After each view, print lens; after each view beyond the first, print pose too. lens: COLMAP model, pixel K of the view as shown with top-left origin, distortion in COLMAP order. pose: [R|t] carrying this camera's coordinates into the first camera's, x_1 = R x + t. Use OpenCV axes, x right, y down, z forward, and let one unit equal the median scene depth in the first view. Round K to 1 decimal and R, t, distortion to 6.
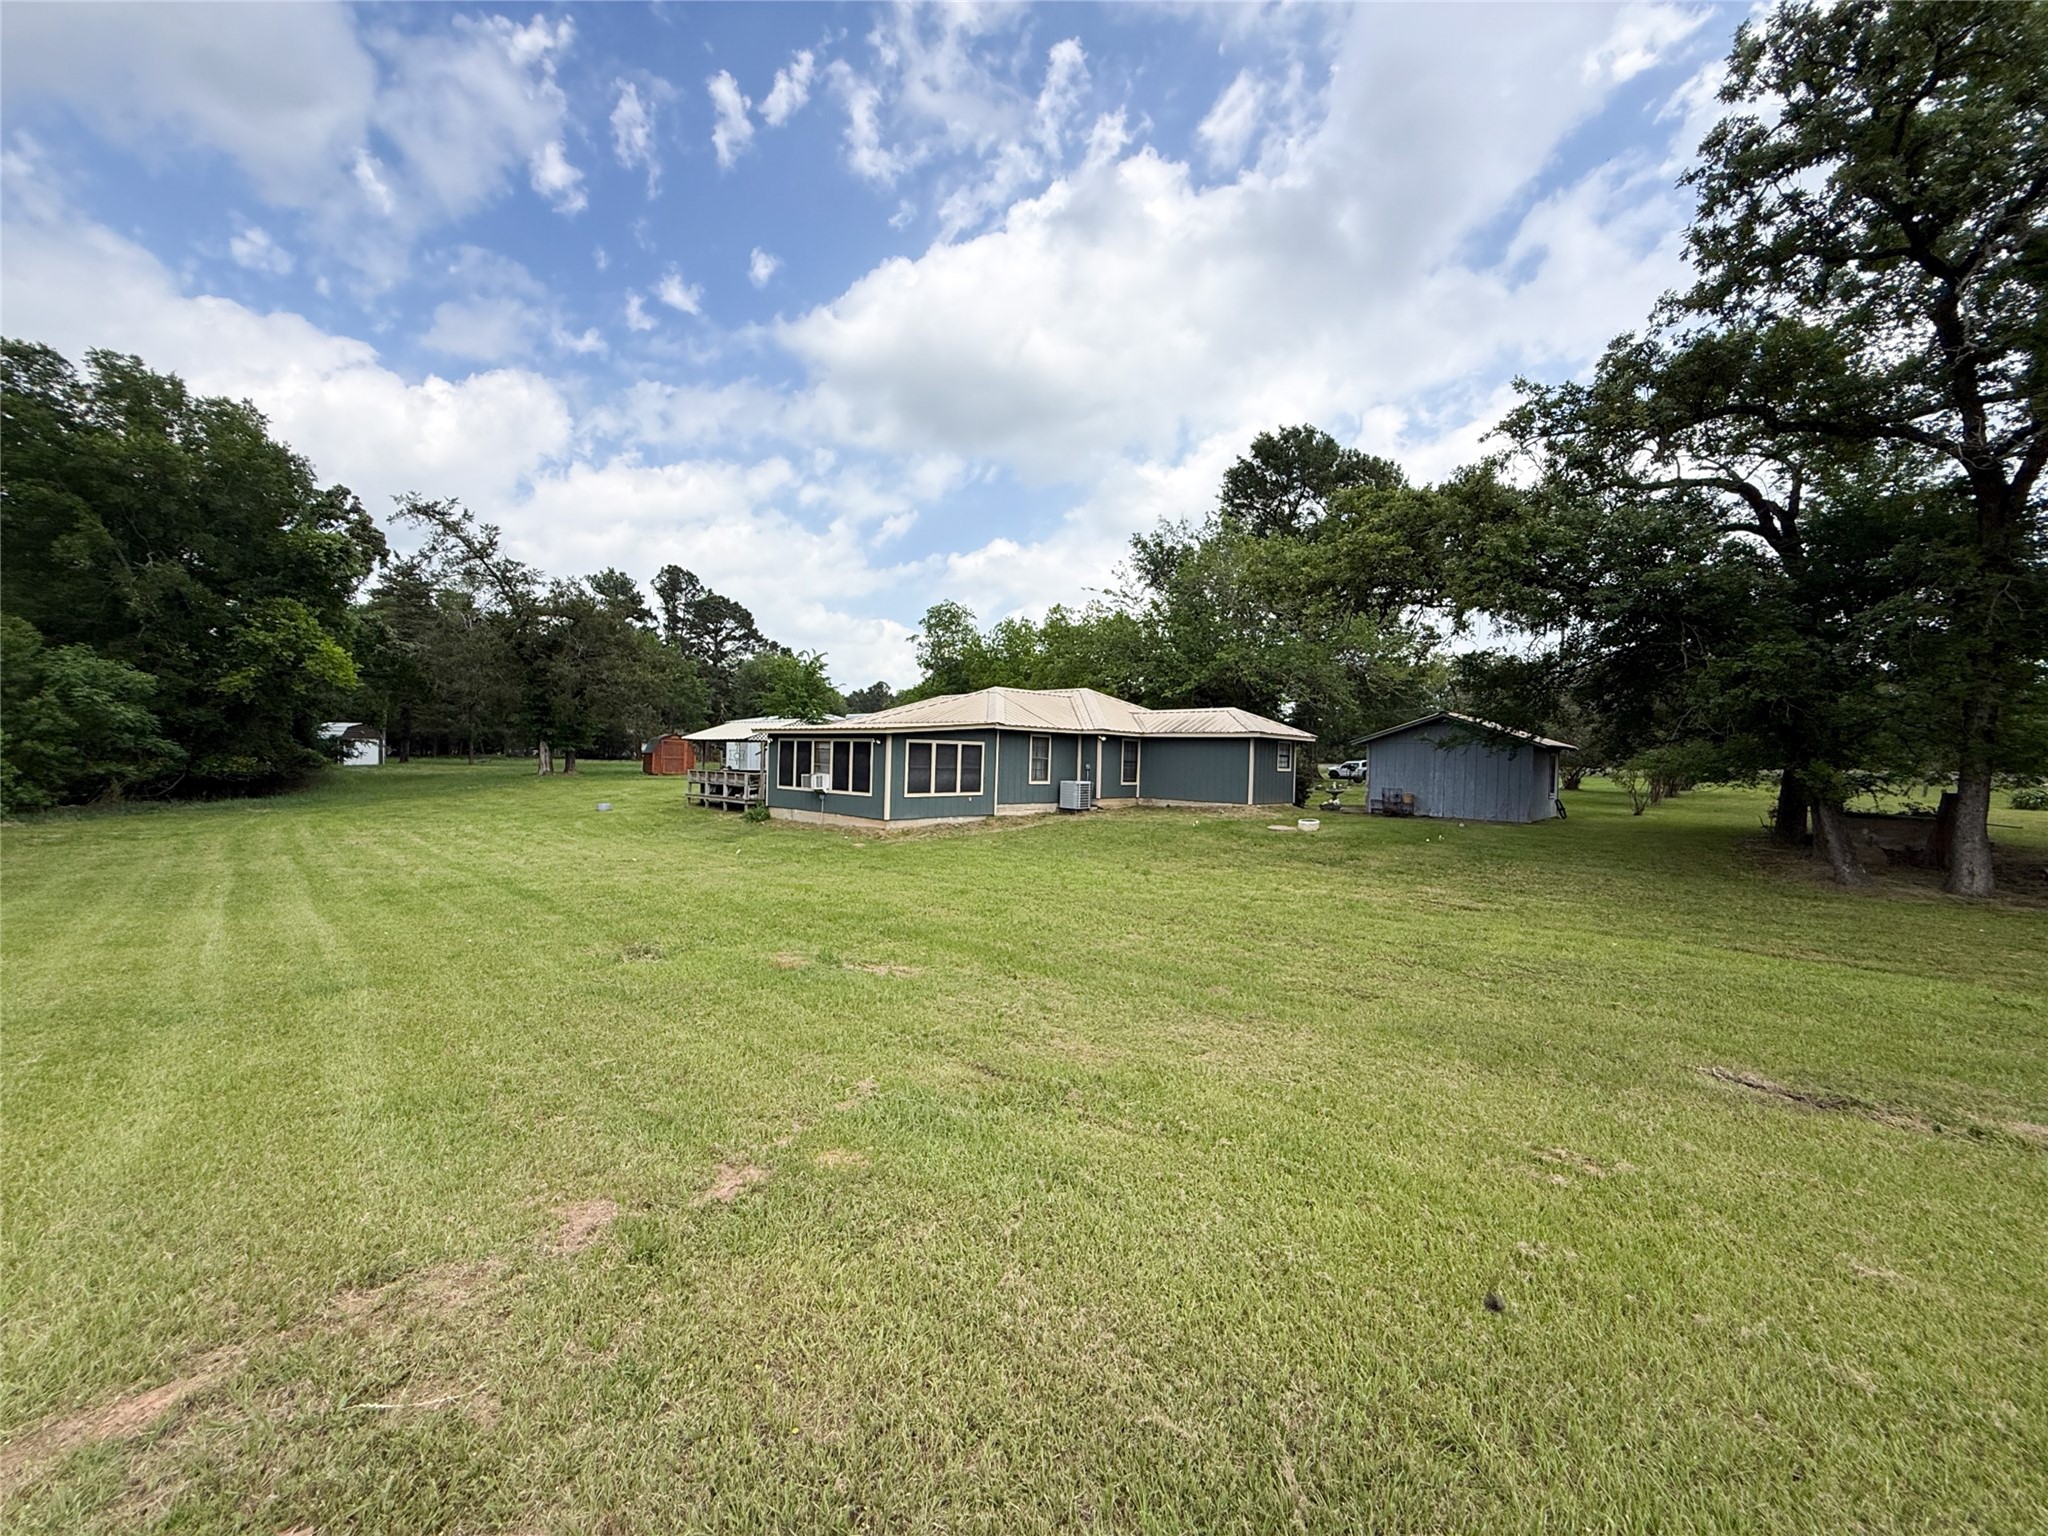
lens RADIAL K [[822.6, 0, 1018.5], [0, 822.6, 769.7], [0, 0, 1]] dist [-0.000157, 0.002769]
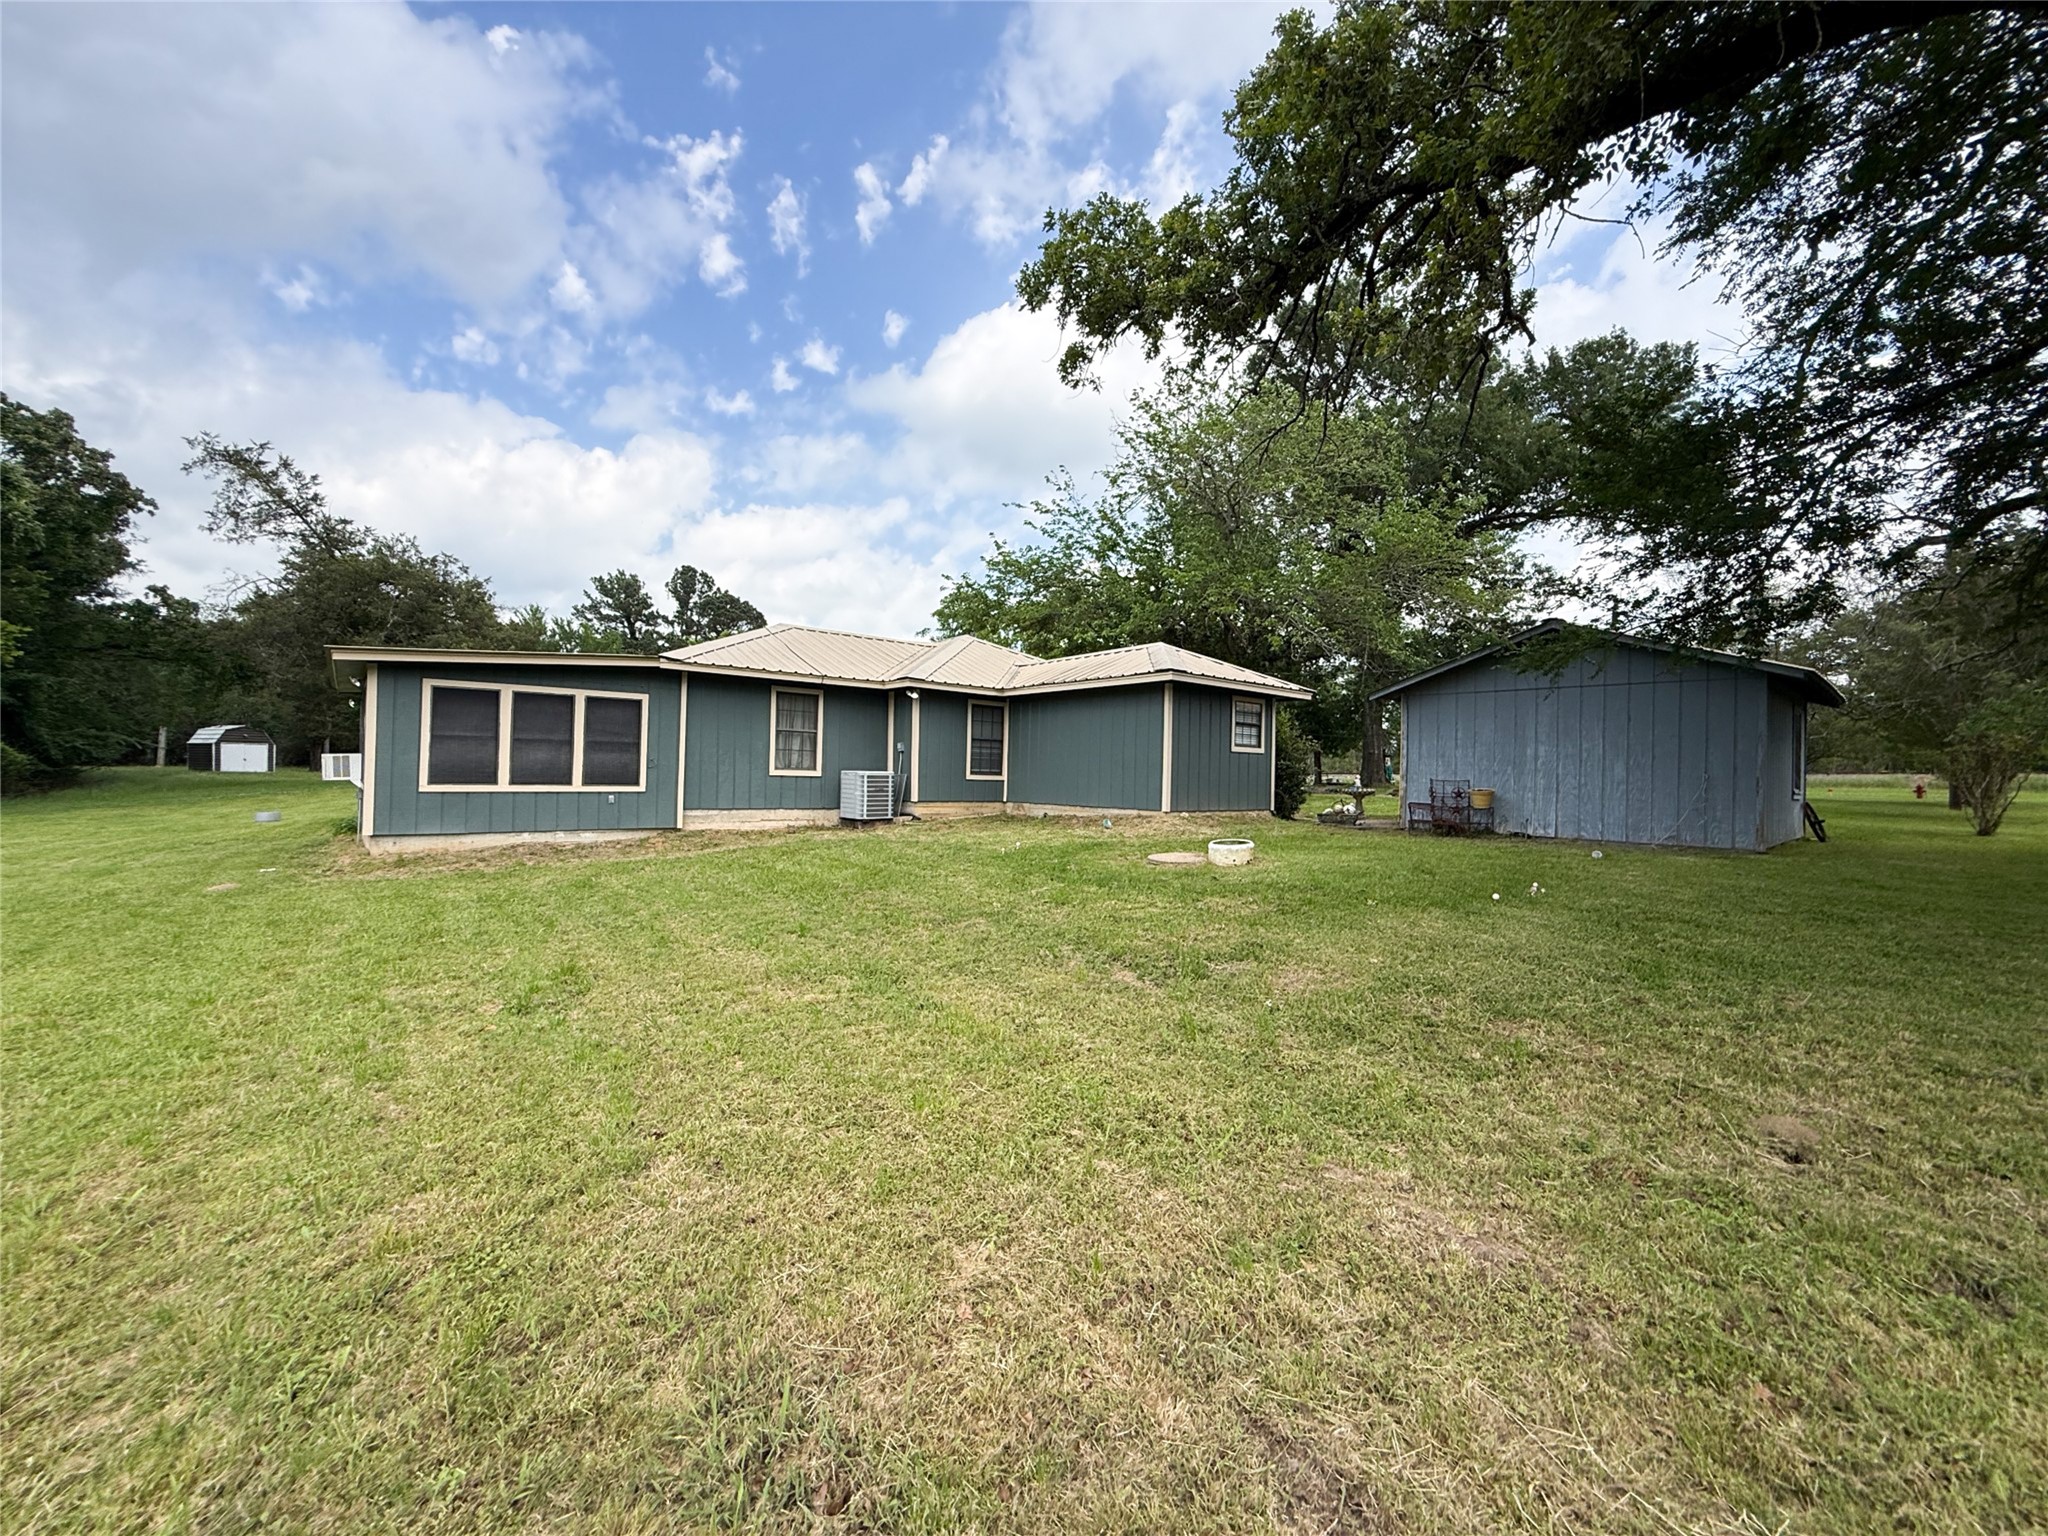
lens RADIAL K [[822.6, 0, 1018.5], [0, 822.6, 769.7], [0, 0, 1]] dist [-0.000157, 0.002769]
pose [[0.992462, -0.004952, -0.122452, 0.239287], [0.001954, 0.999696, -0.024589, 0.026851], [0.122536, 0.024164, 0.992170, 0.438504]]
